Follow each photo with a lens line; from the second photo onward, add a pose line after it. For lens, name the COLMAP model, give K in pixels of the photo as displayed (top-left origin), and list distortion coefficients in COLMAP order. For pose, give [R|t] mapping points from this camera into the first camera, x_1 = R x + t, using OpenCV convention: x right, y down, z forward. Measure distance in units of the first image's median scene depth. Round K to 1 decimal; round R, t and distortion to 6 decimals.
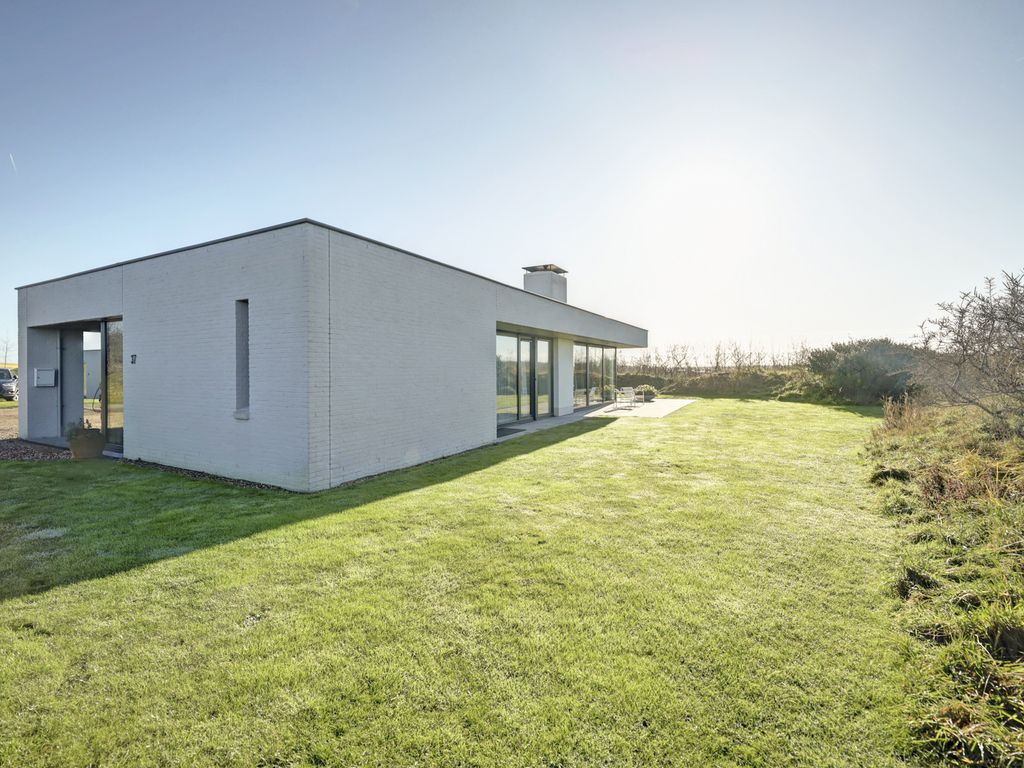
lens RADIAL K [[415.7, 0, 512.0], [0, 415.7, 384.0], [0, 0, 1]] dist [0.000536, 0.000034]
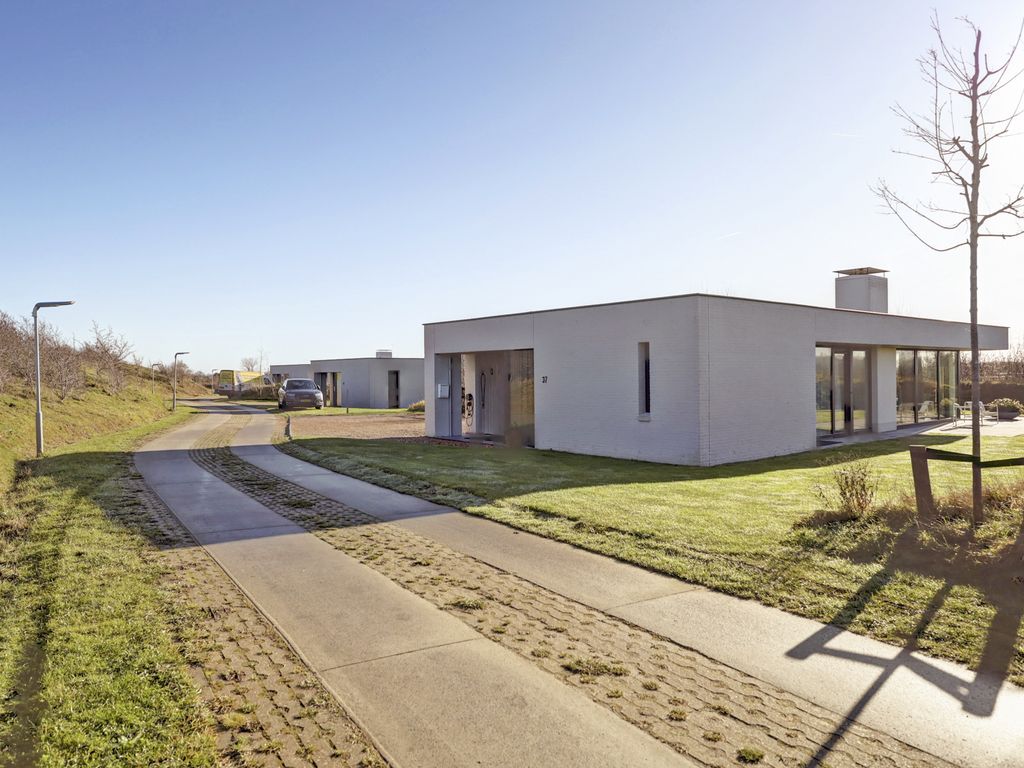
lens RADIAL K [[669.6, 0, 512.0], [0, 669.6, 384.0], [0, 0, 1]] dist [-0.043467, -0.000111]
pose [[0.921948, -0.001693, -0.387309, -0.068946], [-0.003886, 0.999900, -0.013620, -0.007118], [0.387293, 0.014062, 0.921849, -0.668238]]
